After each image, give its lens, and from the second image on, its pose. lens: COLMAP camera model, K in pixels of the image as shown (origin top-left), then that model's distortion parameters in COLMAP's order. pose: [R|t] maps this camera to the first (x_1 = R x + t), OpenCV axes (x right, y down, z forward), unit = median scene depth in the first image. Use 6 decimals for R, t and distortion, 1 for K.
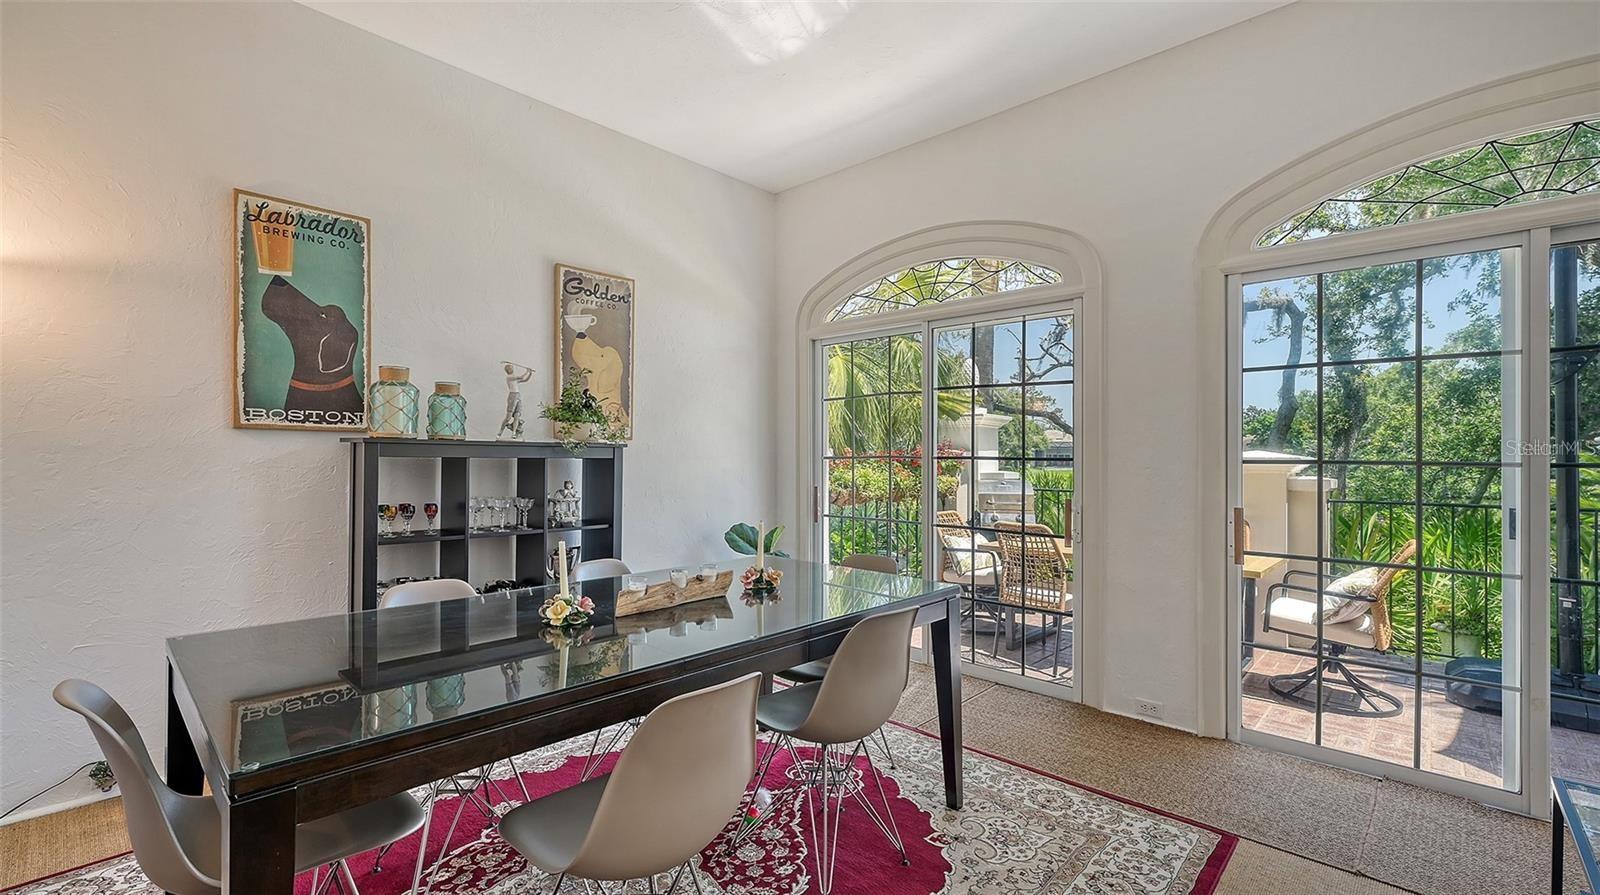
lens RADIAL K [[677.0, 0, 800.0], [0, 677.0, 447.5], [0, 0, 1]] dist [0.000132, -0.000299]
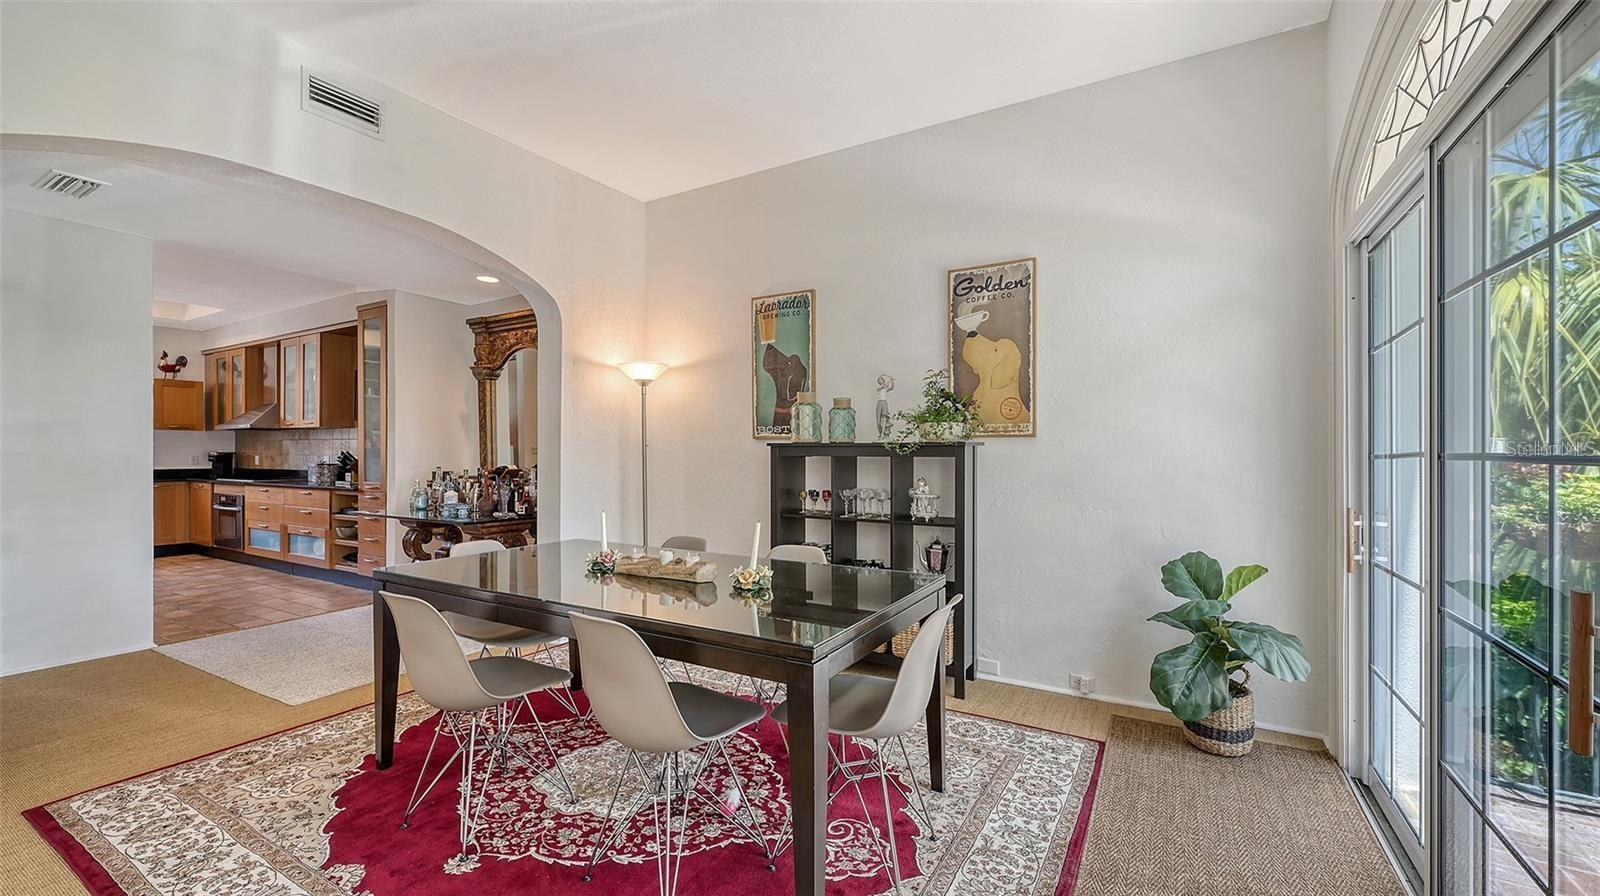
lens RADIAL K [[644.4, 0, 800.0], [0, 644.4, 448.0], [0, 0, 1]] dist [0.002351, -0.000077]
pose [[0.219679, -0.012787, -0.975488, 0.681684], [0.013698, 0.999856, -0.010021, 0.010180], [0.975476, -0.011161, 0.219823, 0.676325]]
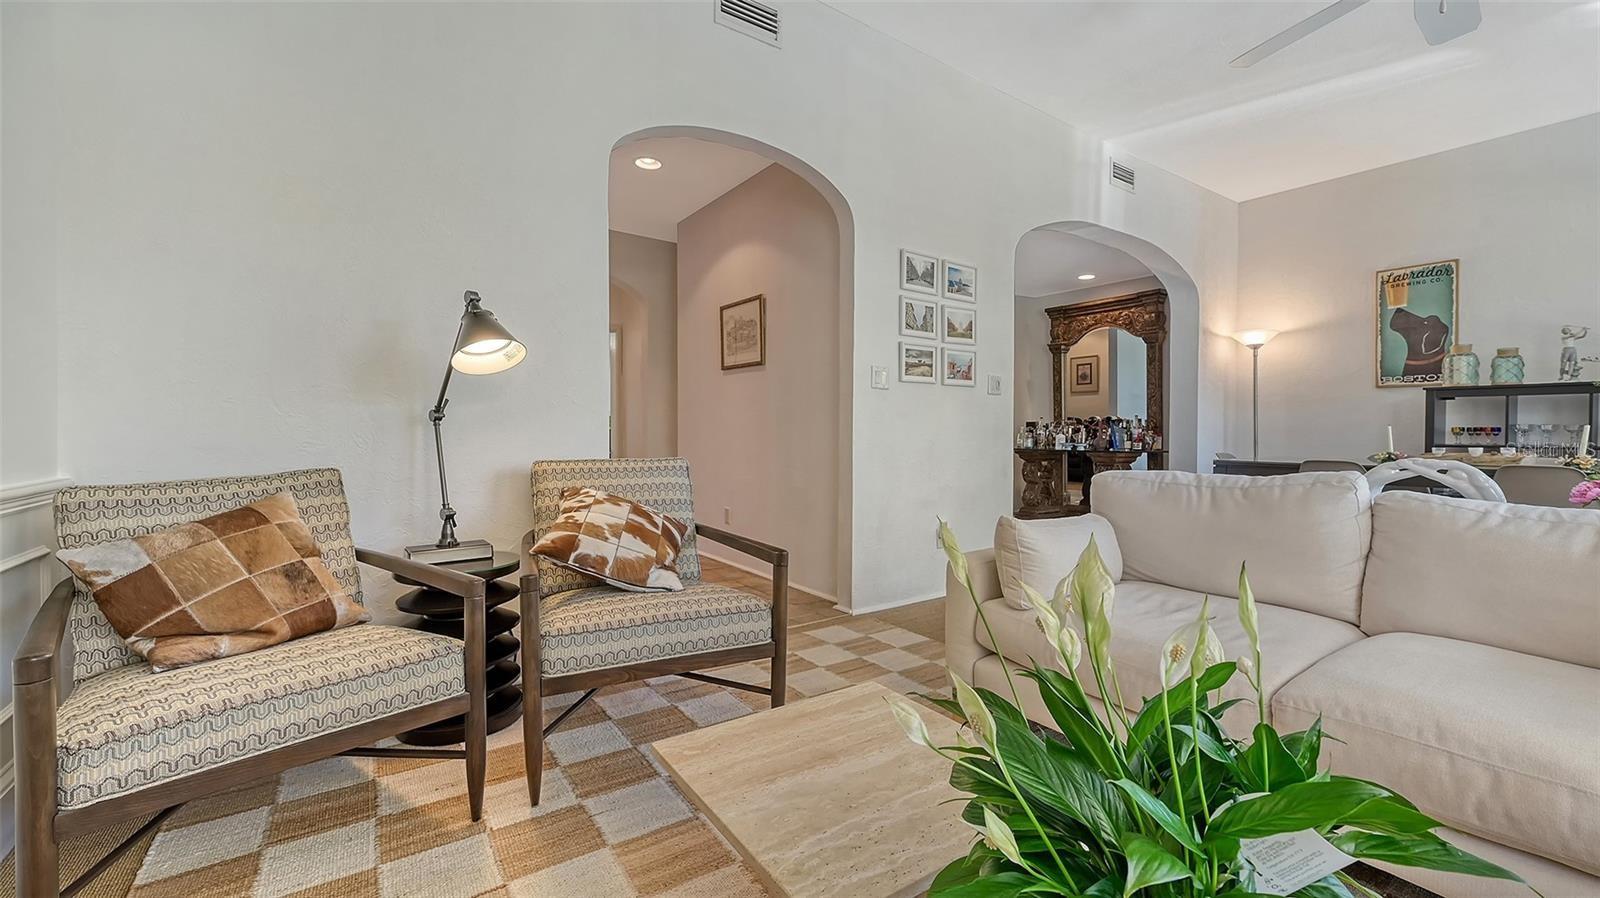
lens RADIAL K [[636.4, 0, 796.7], [0, 636.4, 443.4], [0, 0, 1]] dist [0.001182, 0.000070]
pose [[-0.204743, 0.012681, -0.978734, 1.285534], [0.009016, 0.999898, 0.011069, 0.094225], [0.978774, -0.006558, -0.204837, -0.302561]]
